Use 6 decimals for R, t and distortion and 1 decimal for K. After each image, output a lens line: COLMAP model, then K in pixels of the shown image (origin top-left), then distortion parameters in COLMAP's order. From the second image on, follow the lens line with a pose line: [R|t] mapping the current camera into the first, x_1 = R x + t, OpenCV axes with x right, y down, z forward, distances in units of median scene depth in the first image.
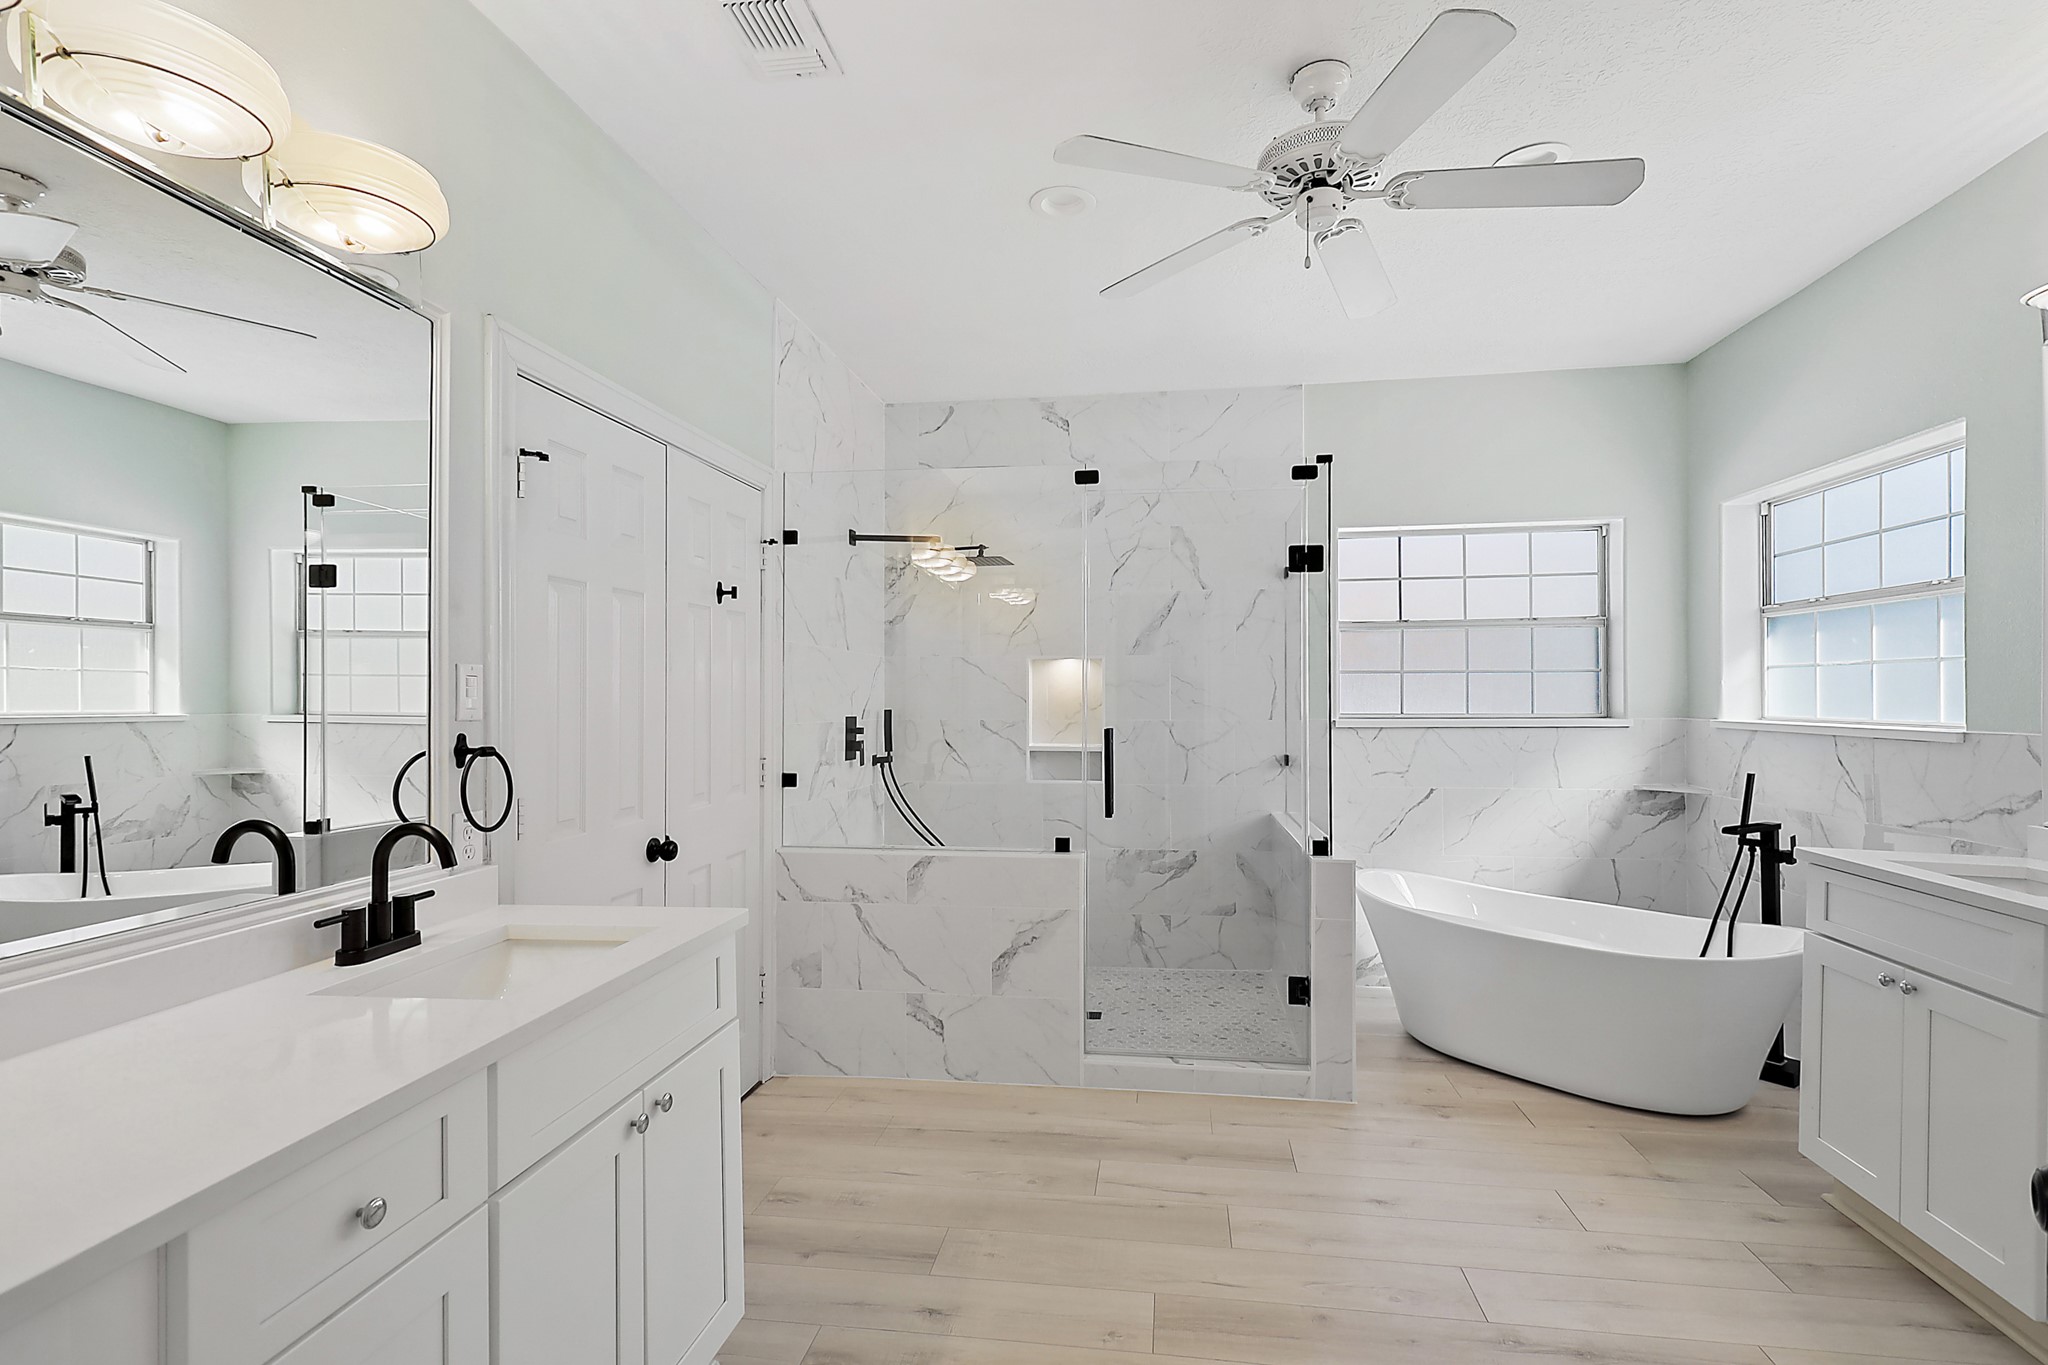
lens RADIAL K [[965.0, 0, 1028.5], [0, 965.0, 644.9], [0, 0, 1]] dist [0.005821, -0.000766]
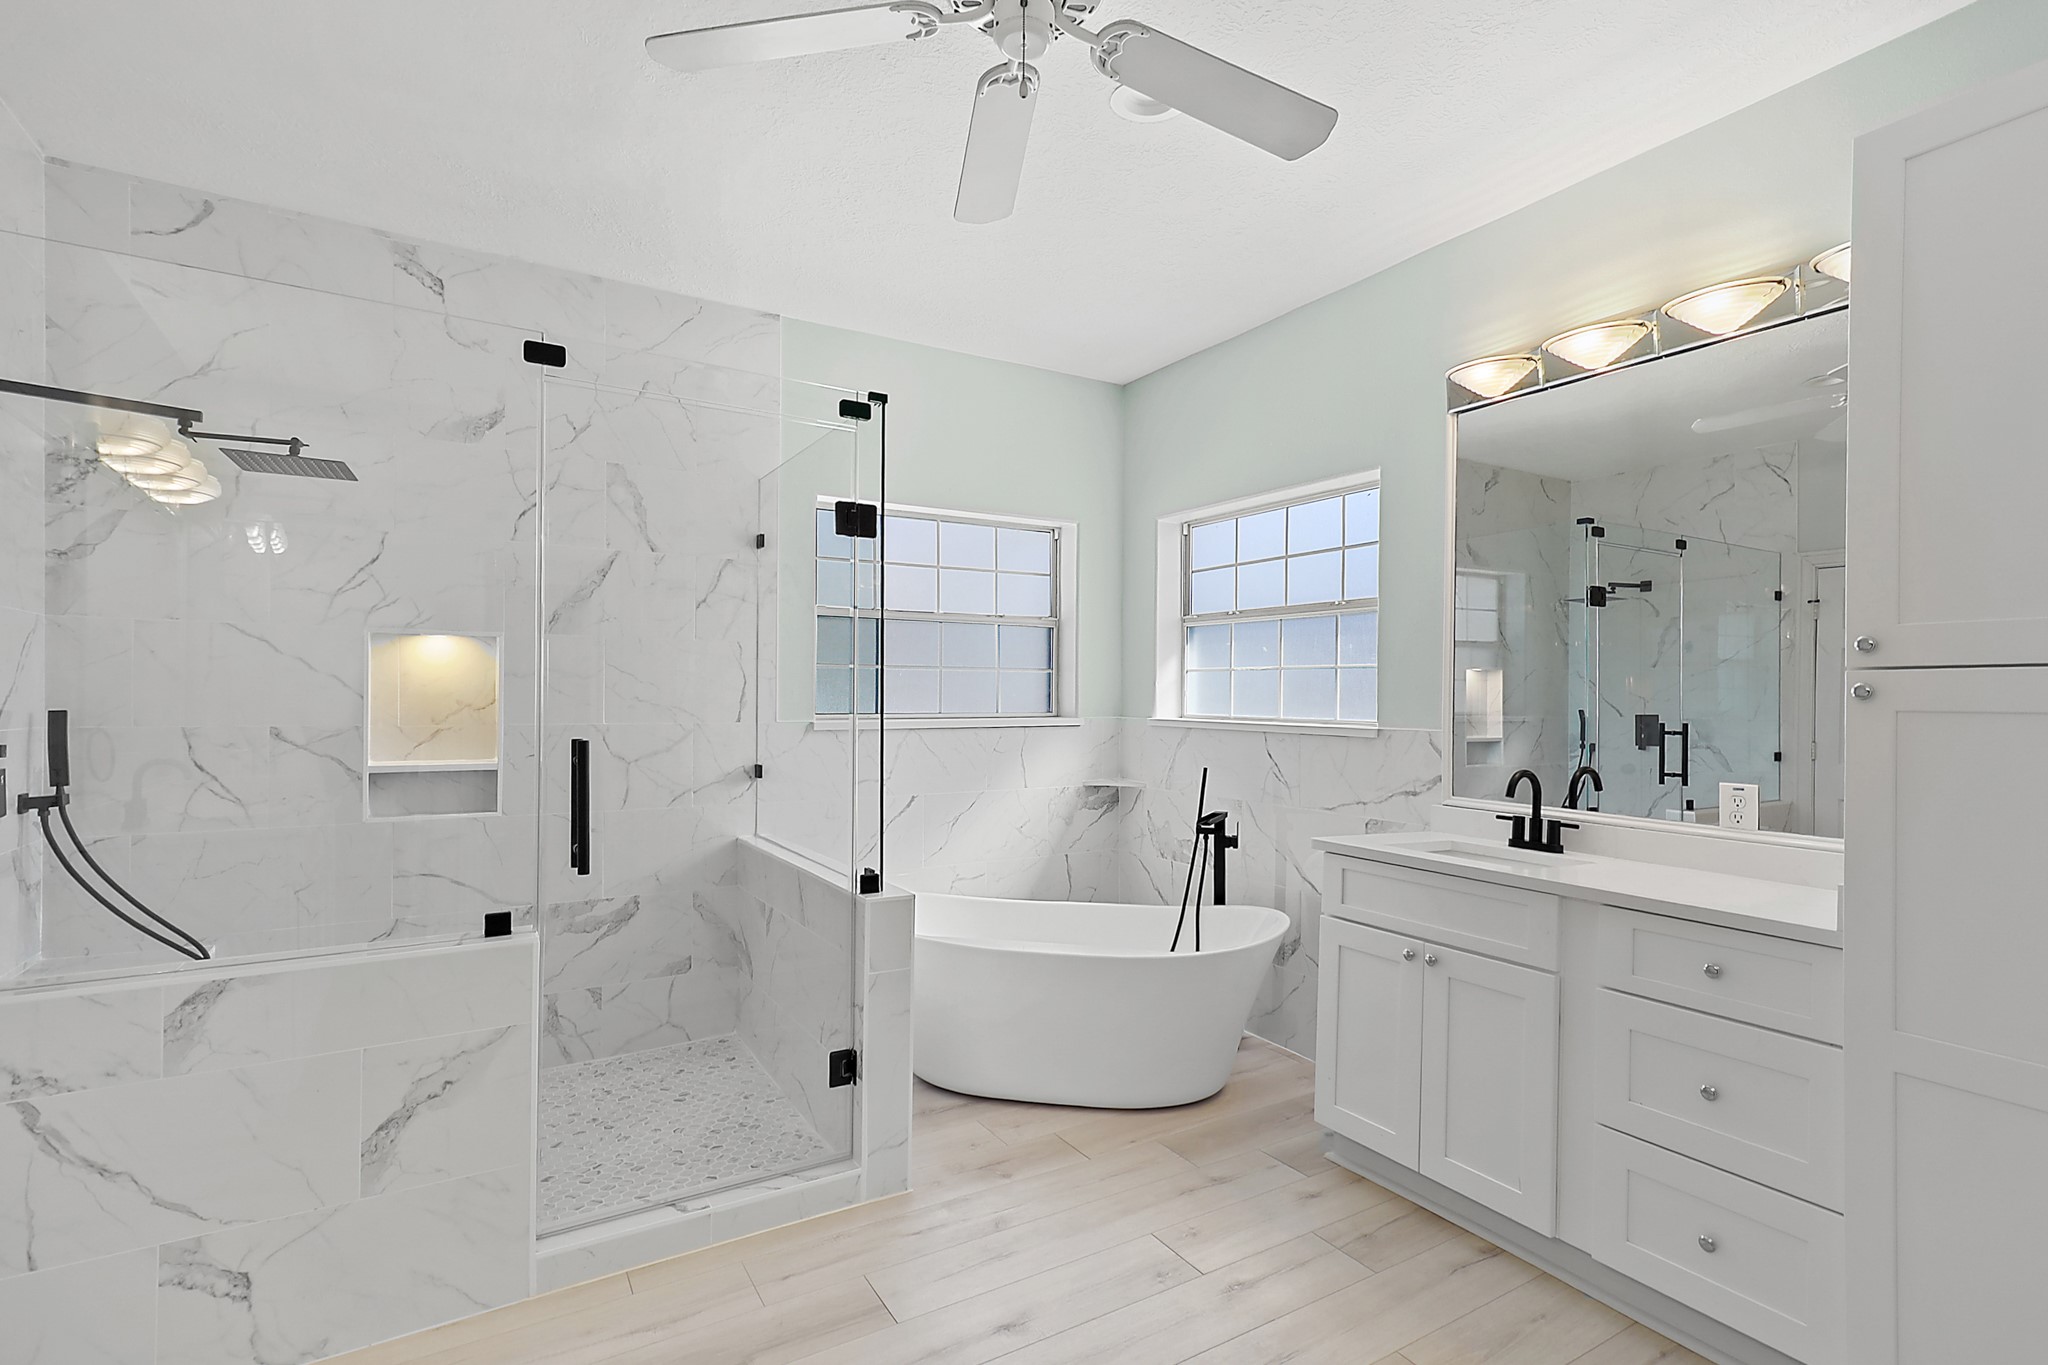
lens RADIAL K [[985.6, 0, 1045.2], [0, 985.6, 678.8], [0, 0, 1]] dist [0.013267, -0.001359]
pose [[0.767257, 0.018346, 0.641078, -0.089722], [-0.043479, 0.998779, 0.023455, 0.012371], [-0.639864, -0.045869, 0.767118, 0.228621]]
